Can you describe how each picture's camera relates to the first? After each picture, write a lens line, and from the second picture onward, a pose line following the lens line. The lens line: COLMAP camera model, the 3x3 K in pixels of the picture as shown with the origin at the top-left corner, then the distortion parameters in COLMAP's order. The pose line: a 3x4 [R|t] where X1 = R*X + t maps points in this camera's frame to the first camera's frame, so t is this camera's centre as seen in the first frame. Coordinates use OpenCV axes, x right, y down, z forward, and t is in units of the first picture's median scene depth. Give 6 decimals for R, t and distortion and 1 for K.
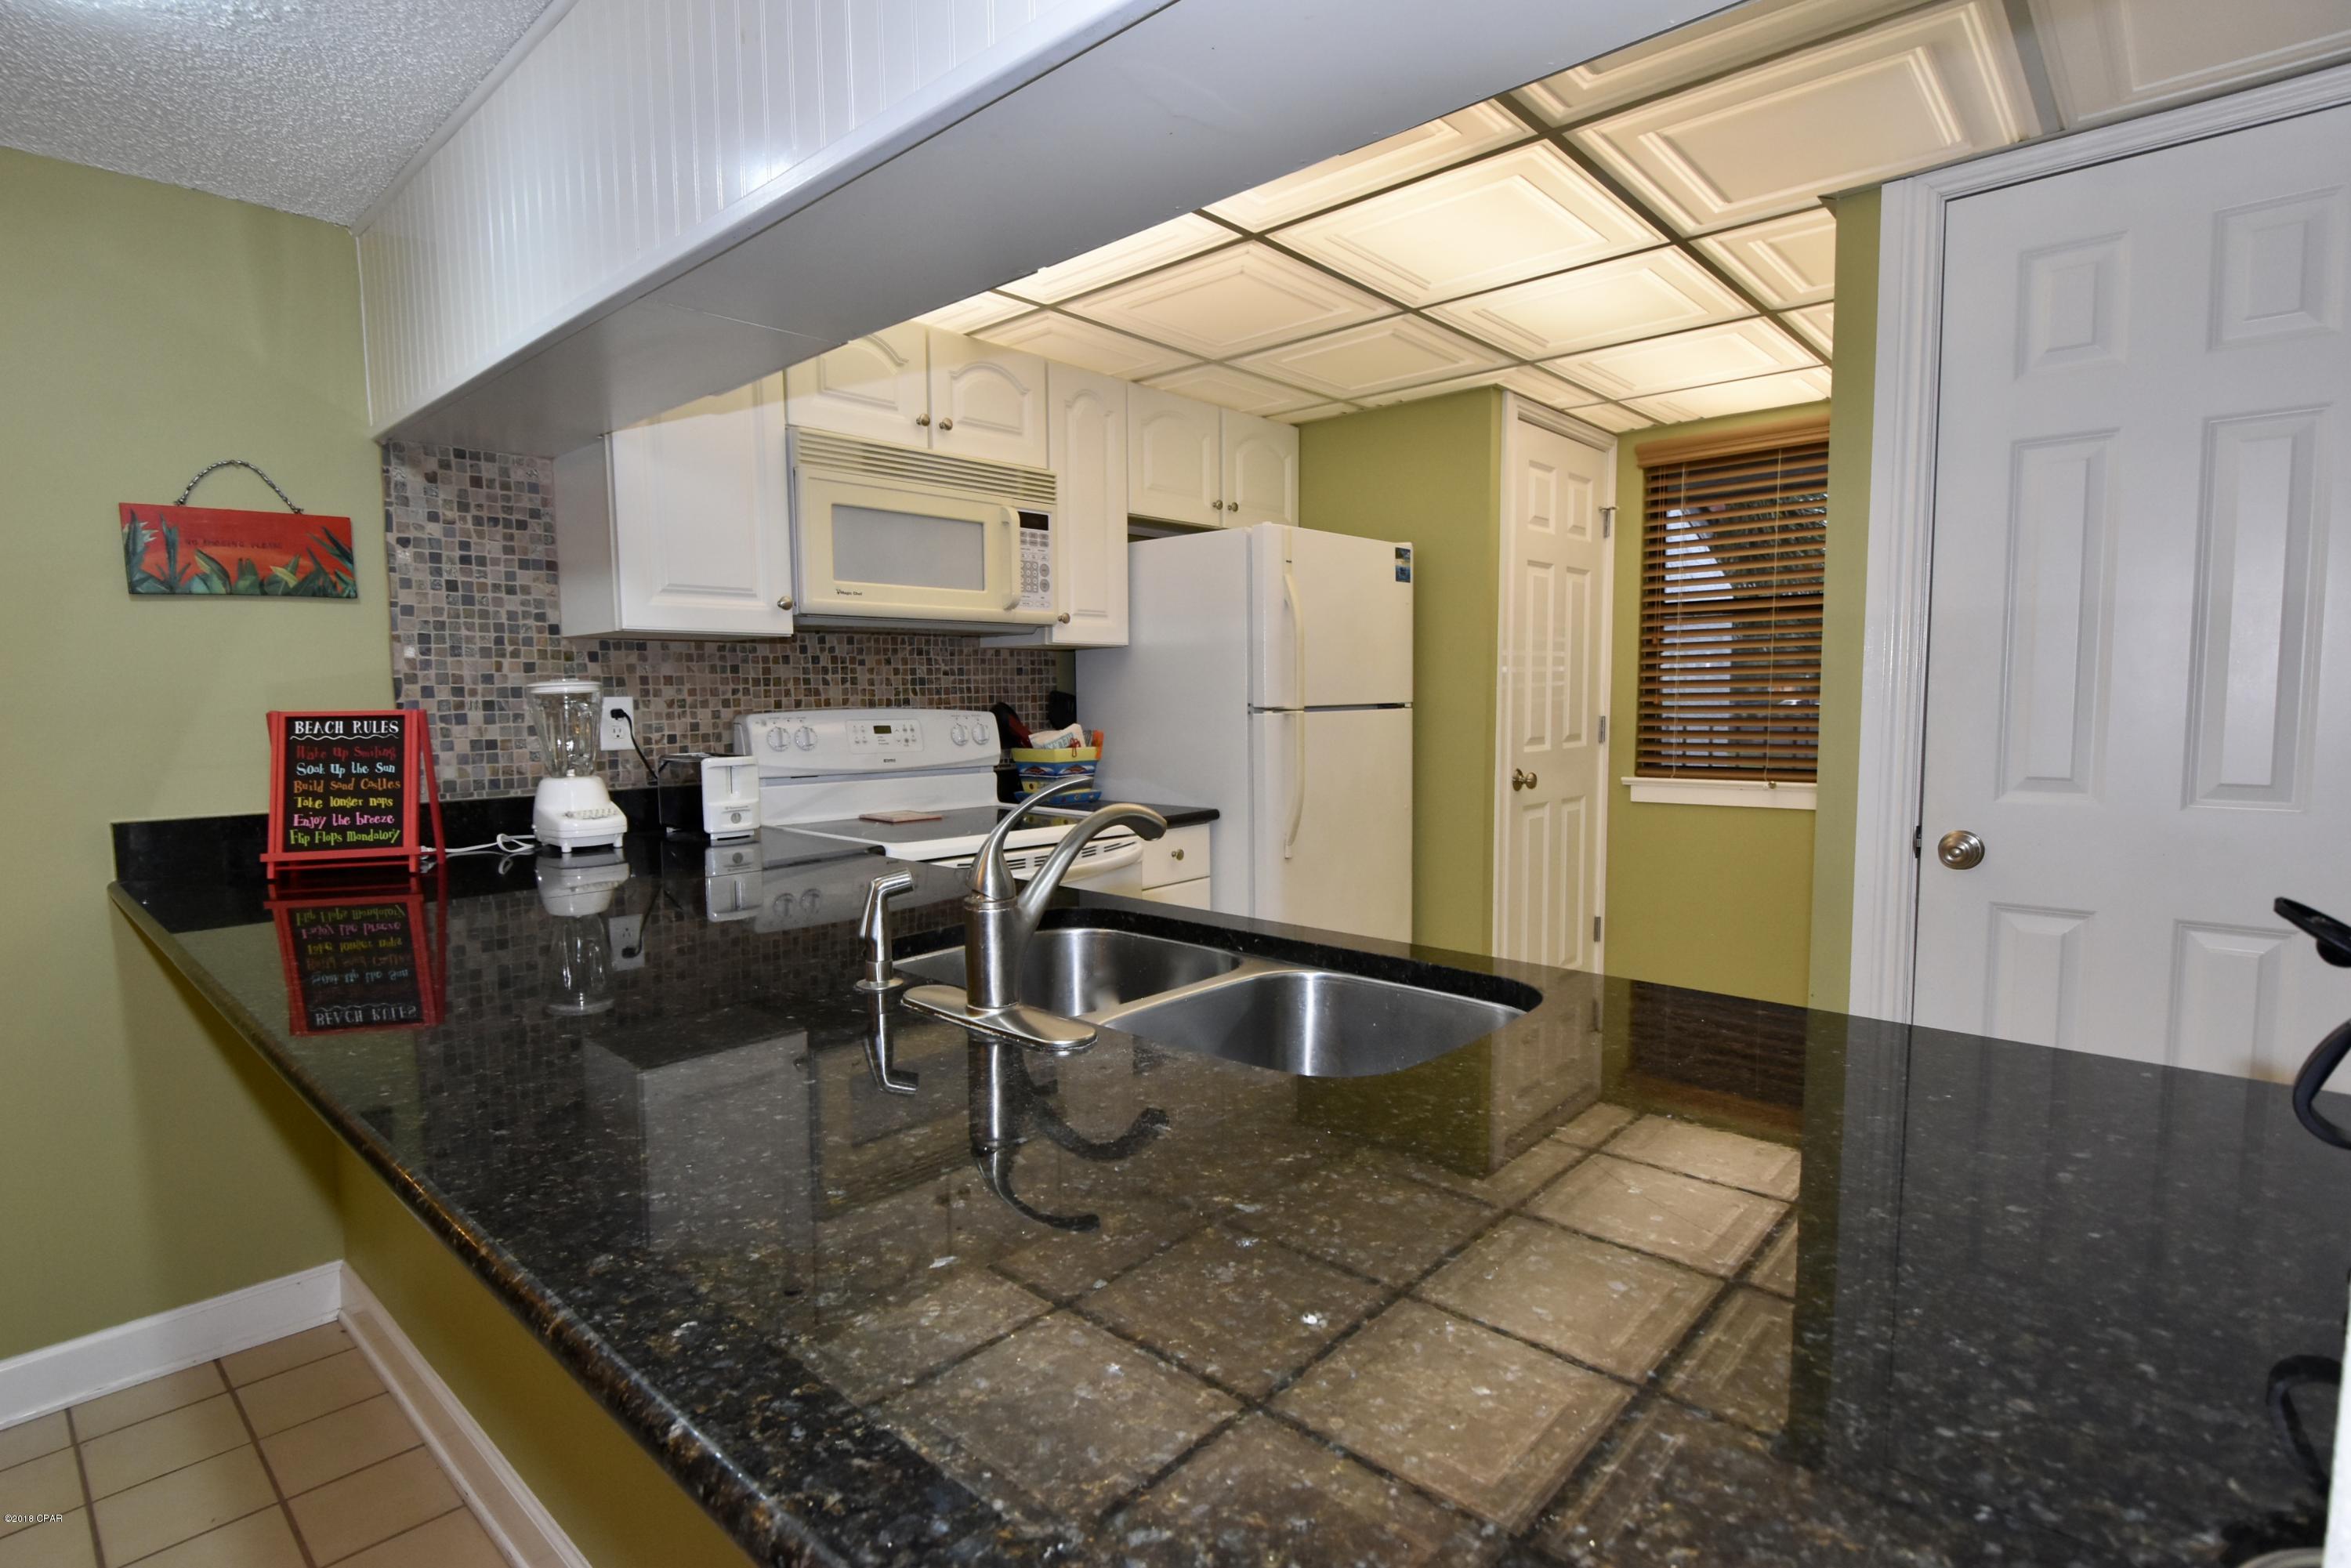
lens RADIAL K [[1133.8, 0, 1181.5], [0, 1133.8, 789.2], [0, 0, 1]] dist [-0.015742, -0.000004]
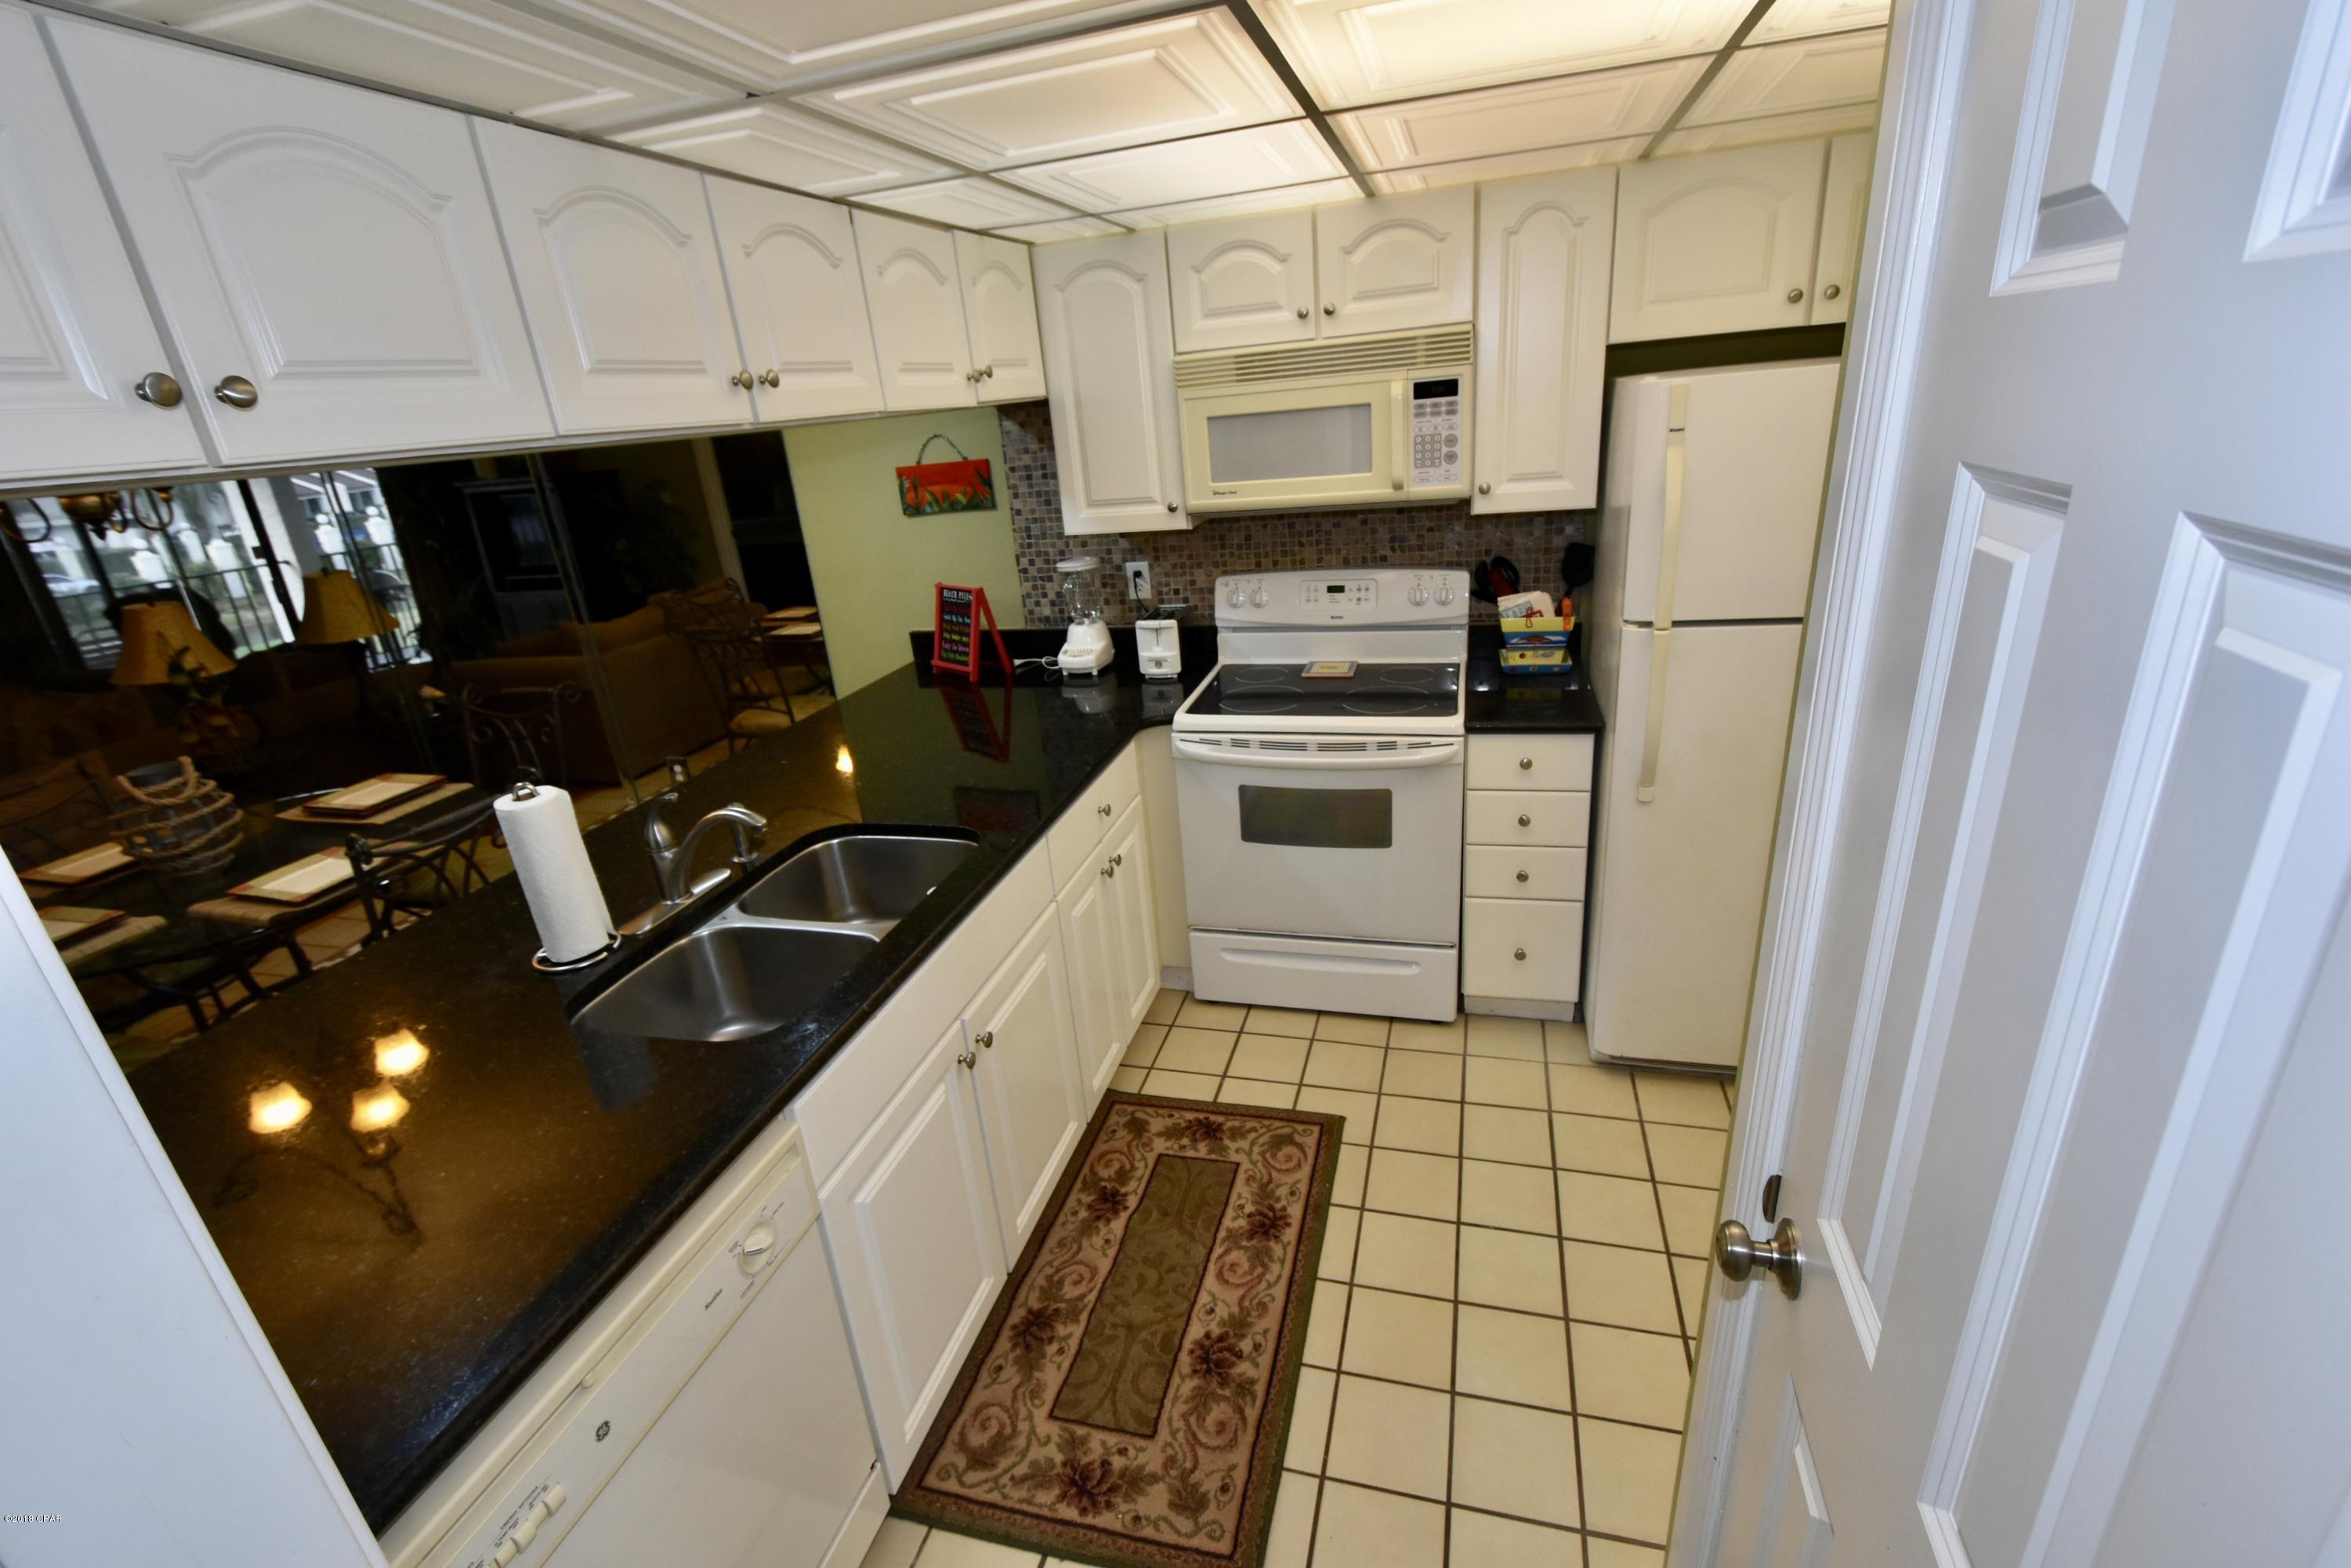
lens RADIAL K [[1035.9, 0, 1174.4], [0, 1035.9, 781.4], [0, 0, 1]] dist [-0.003756, -0.001738]
pose [[0.439483, 0.287331, -0.851056, 0.674366], [0.002002, 0.947143, 0.320806, -0.226701], [0.898249, -0.142692, 0.415678, 0.437088]]
